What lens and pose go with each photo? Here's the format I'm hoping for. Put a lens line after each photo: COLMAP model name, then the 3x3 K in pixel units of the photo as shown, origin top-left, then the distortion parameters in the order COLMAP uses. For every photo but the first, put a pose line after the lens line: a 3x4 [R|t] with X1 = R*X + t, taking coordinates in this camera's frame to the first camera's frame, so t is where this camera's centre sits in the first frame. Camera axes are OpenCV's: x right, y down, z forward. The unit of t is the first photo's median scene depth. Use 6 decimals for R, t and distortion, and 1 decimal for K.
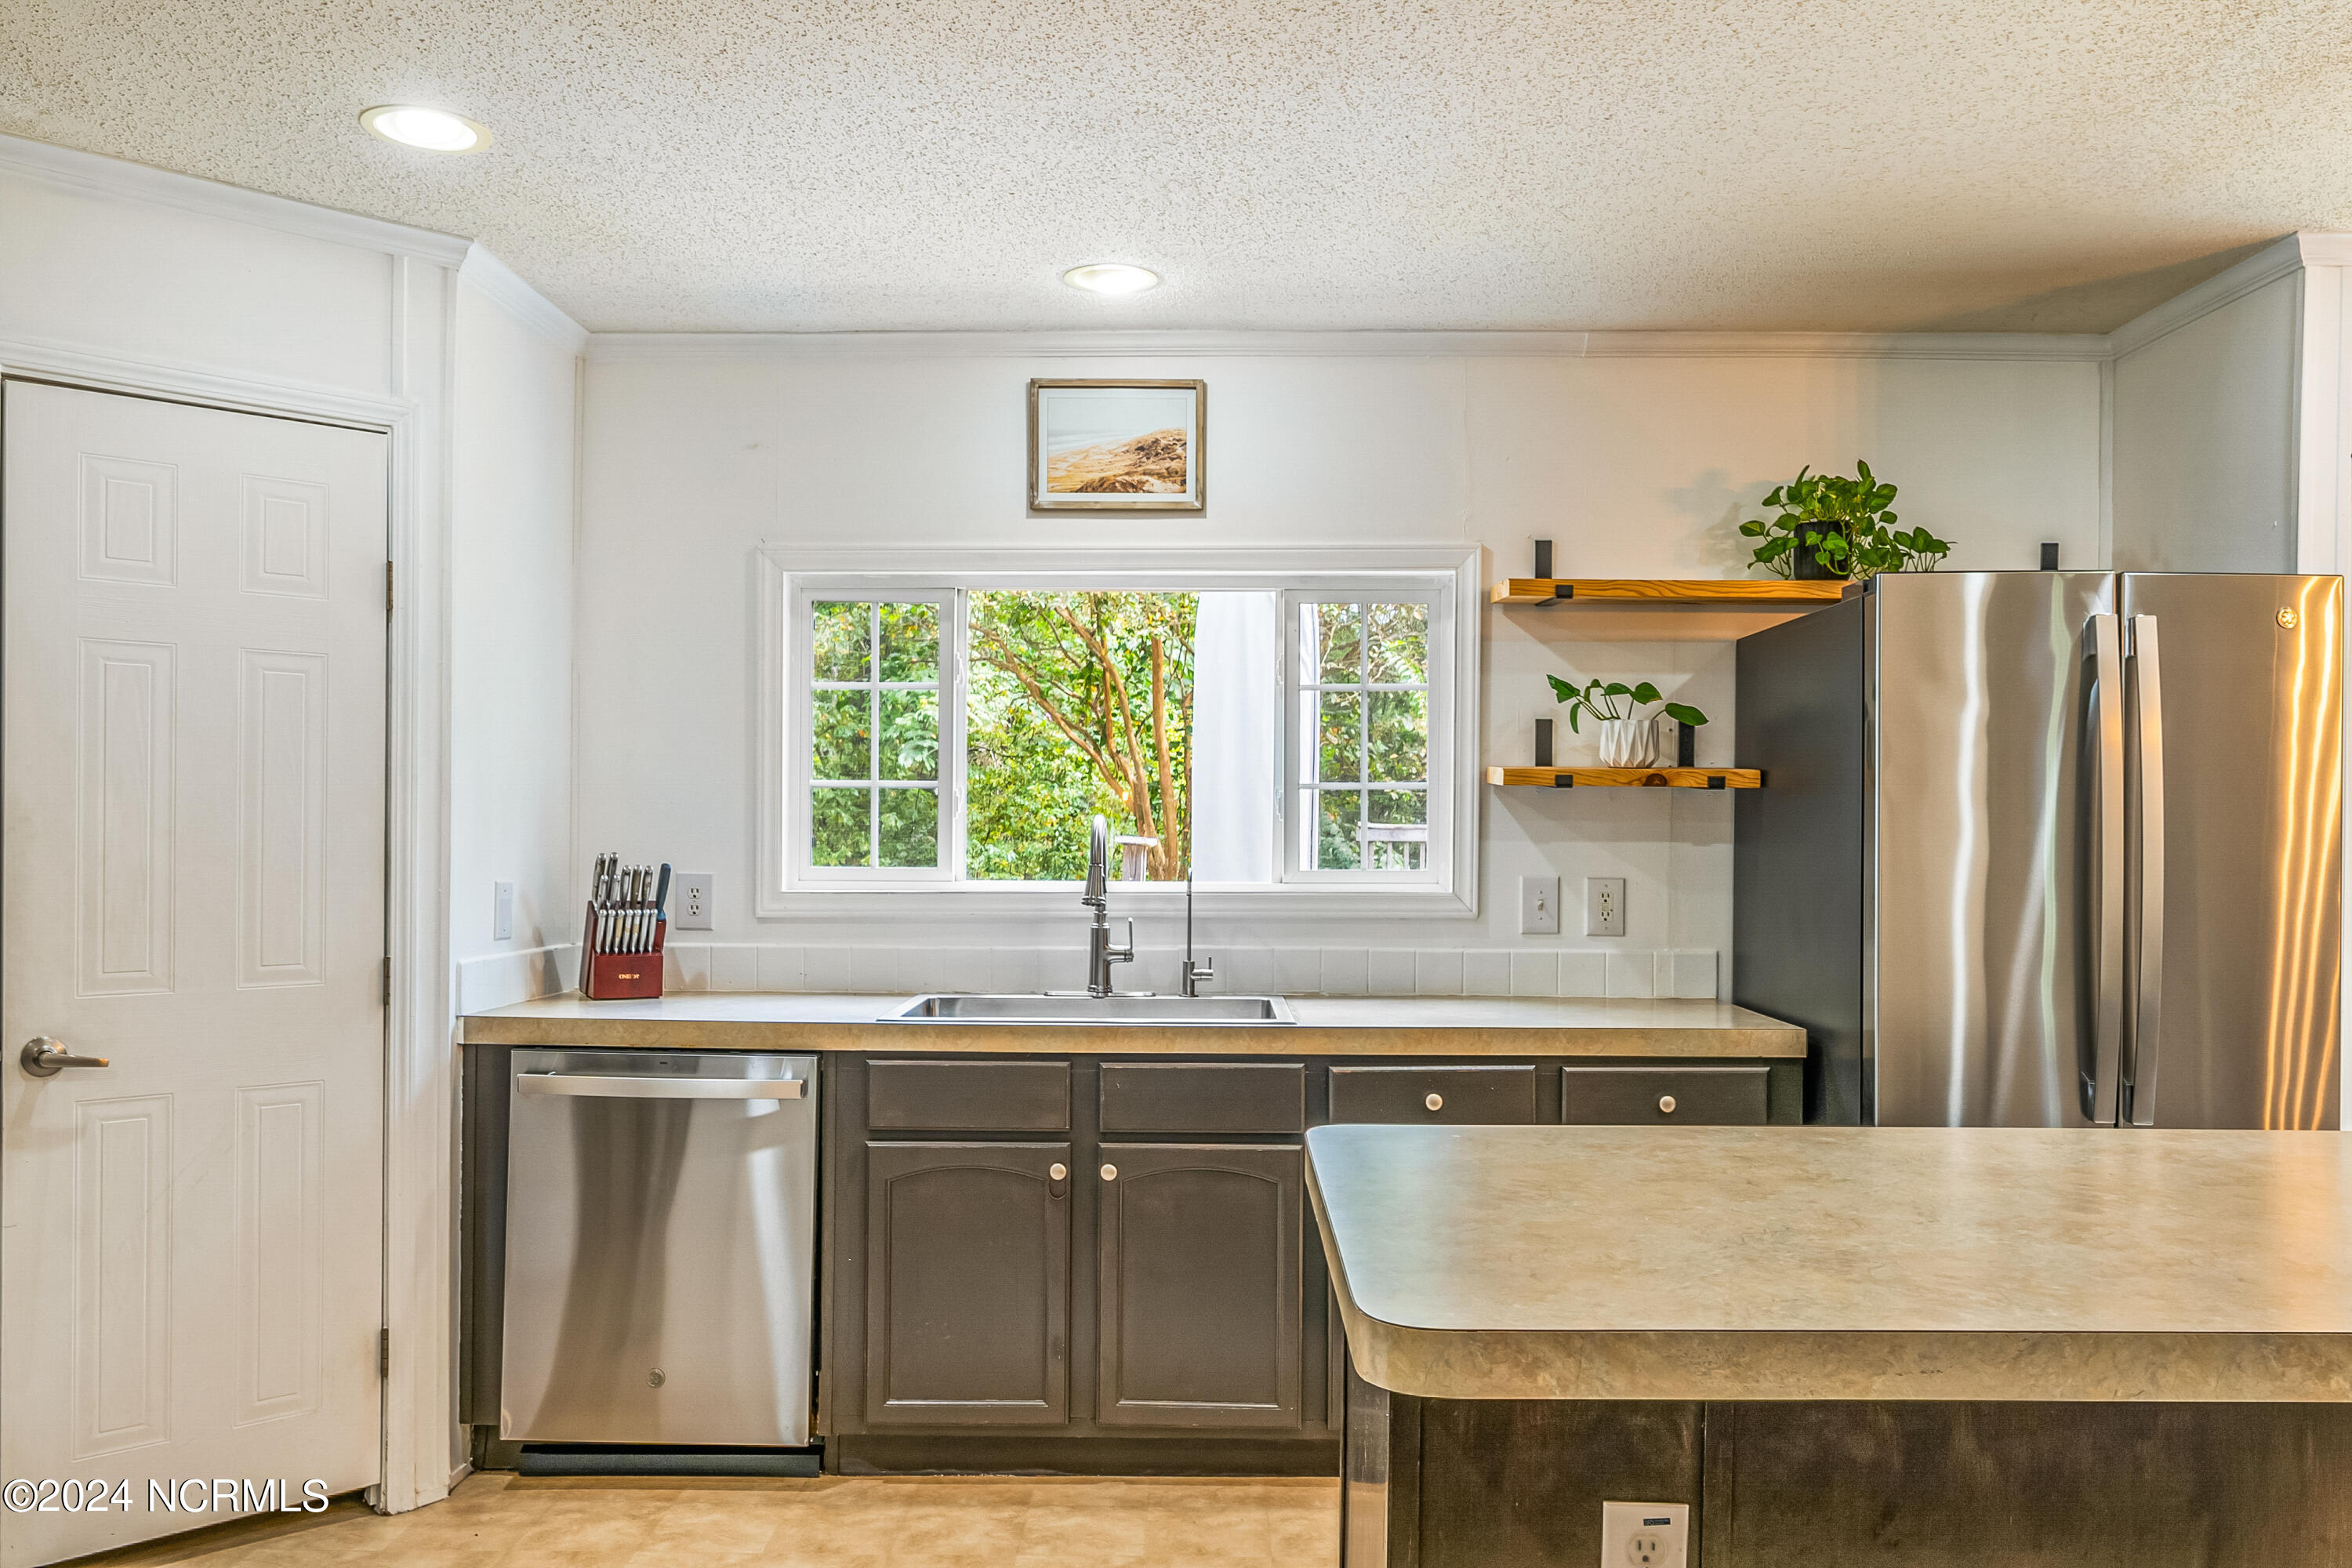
lens RADIAL K [[1760.7, 0, 1174.2], [0, 1760.7, 823.2], [0, 0, 1]] dist [0.002045, -0.000241]
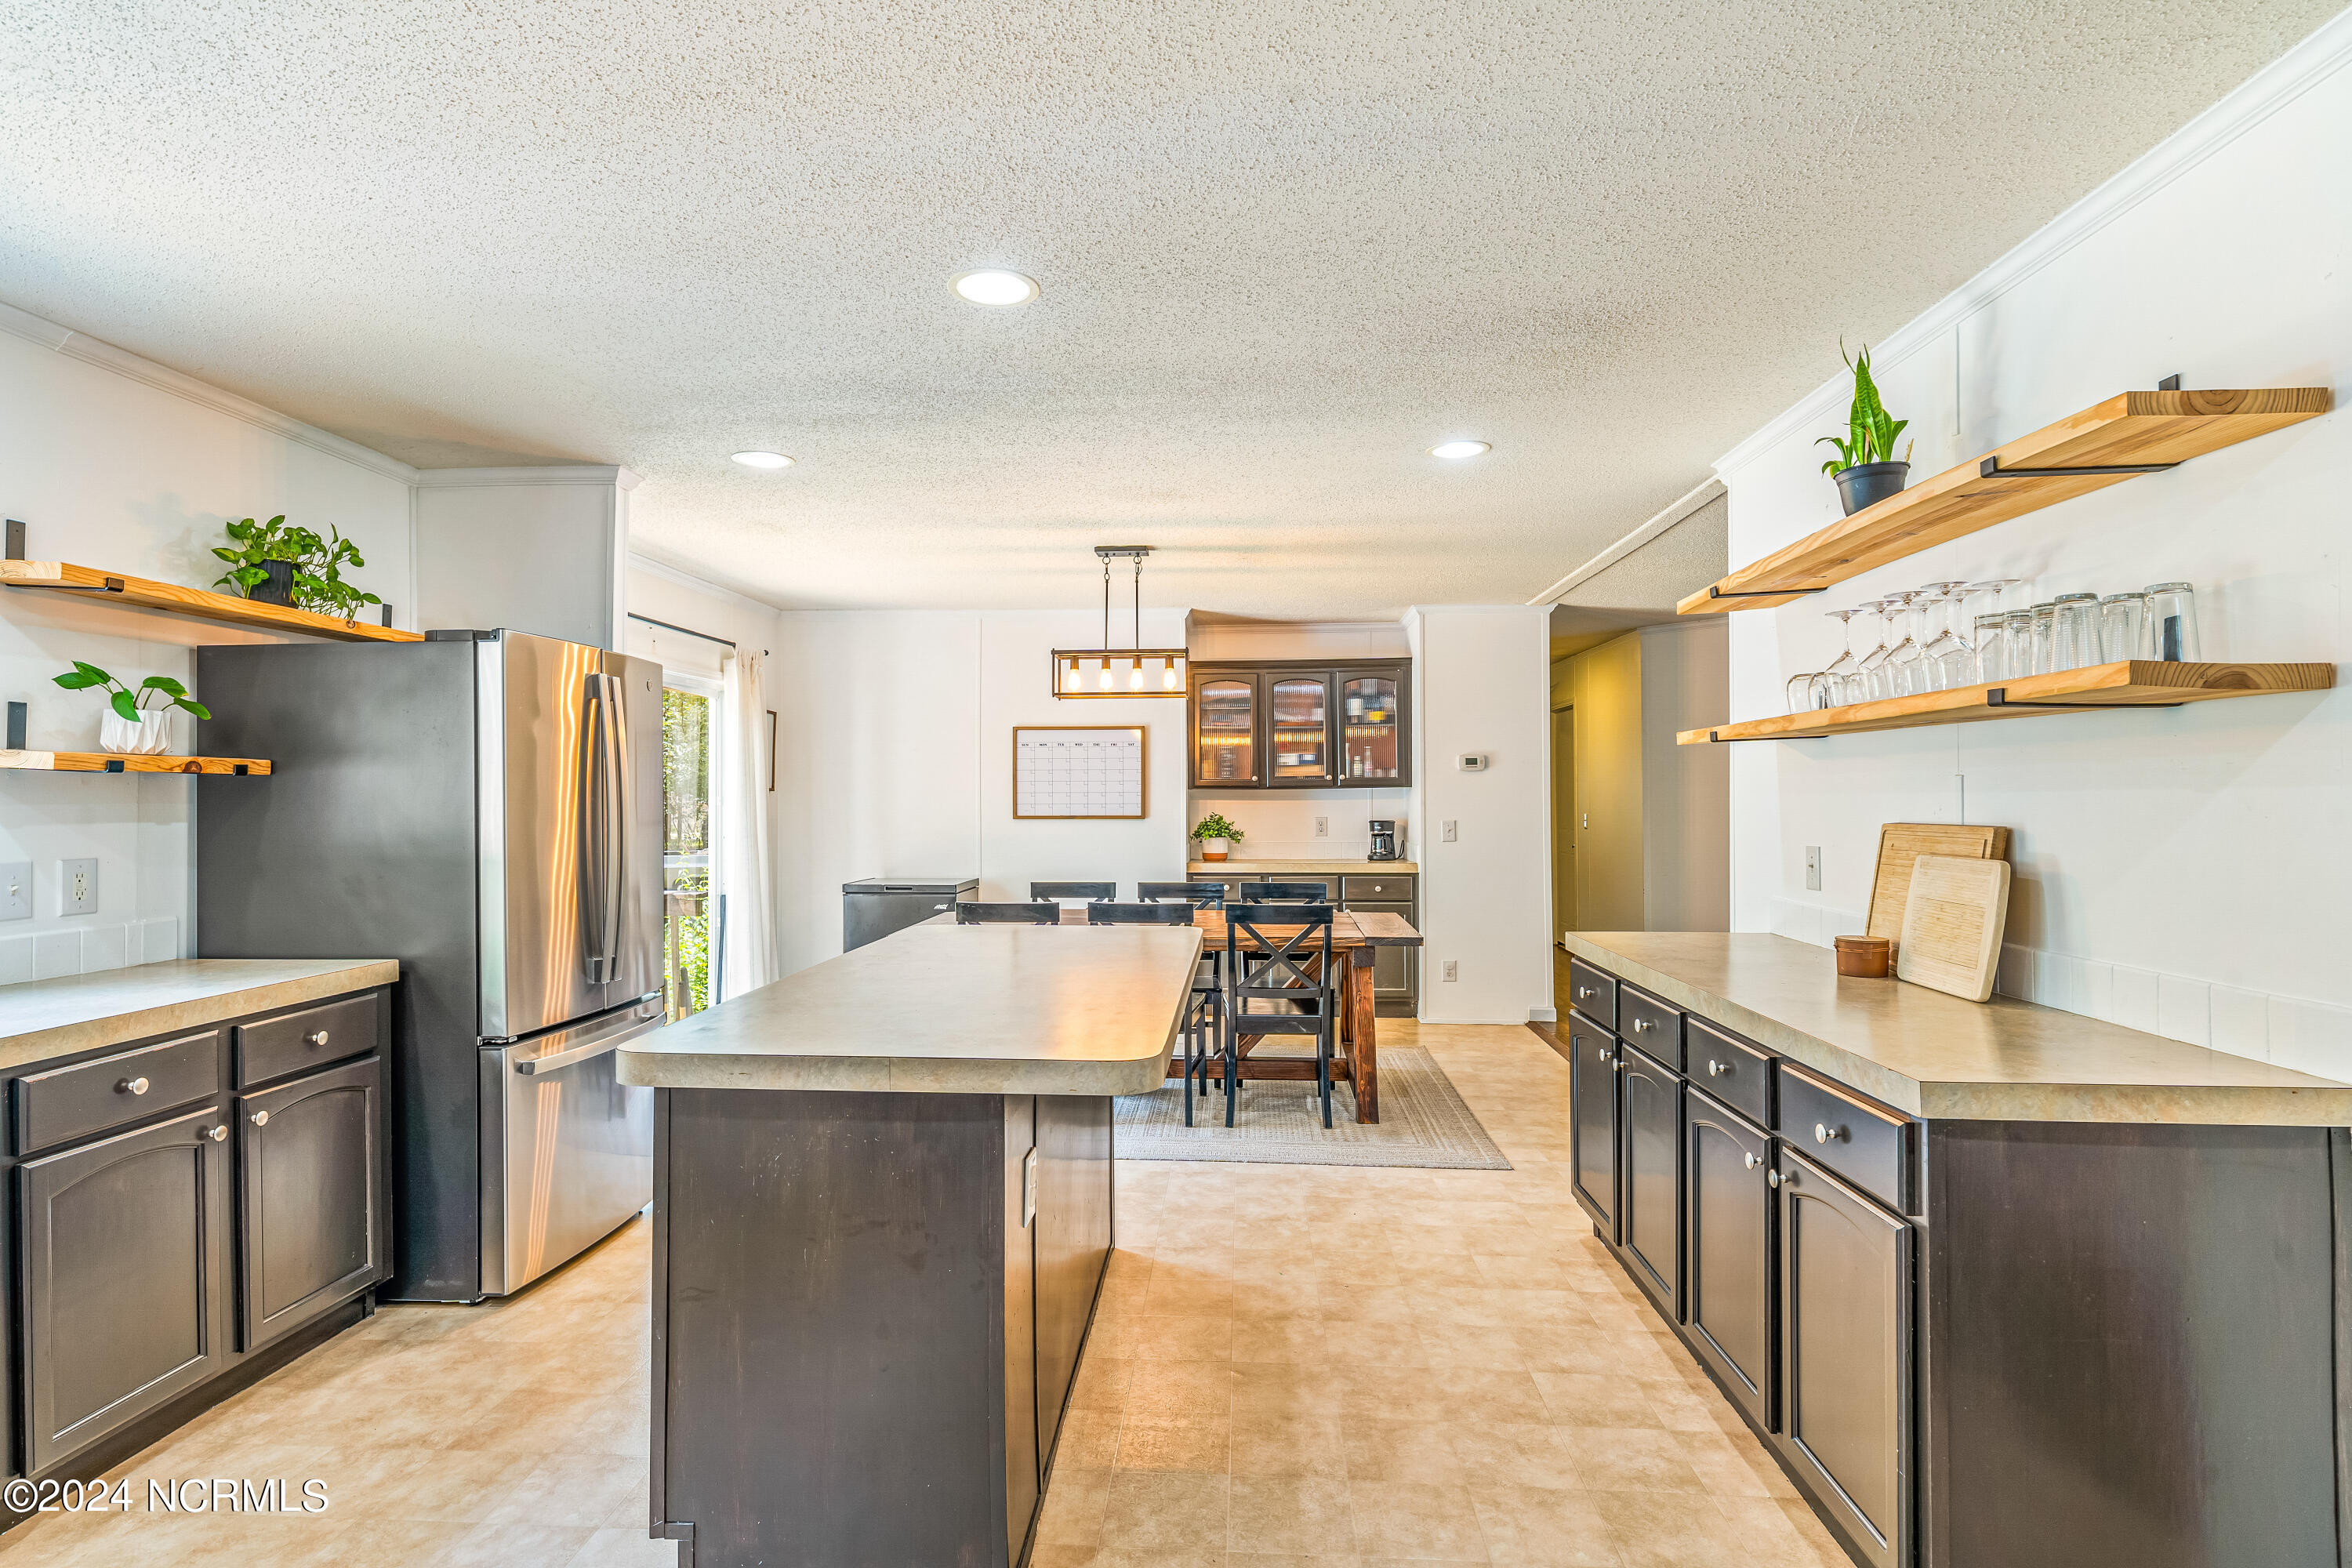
lens RADIAL K [[1170.7, 0, 1169.3], [0, 1170.7, 790.7], [0, 0, 1]] dist [0.002763, 0.000836]
pose [[0.050090, -0.004198, 0.998736, -0.441626], [0.007319, 0.999966, 0.003836, -0.007606], [-0.998718, 0.007118, 0.050119, 0.339356]]
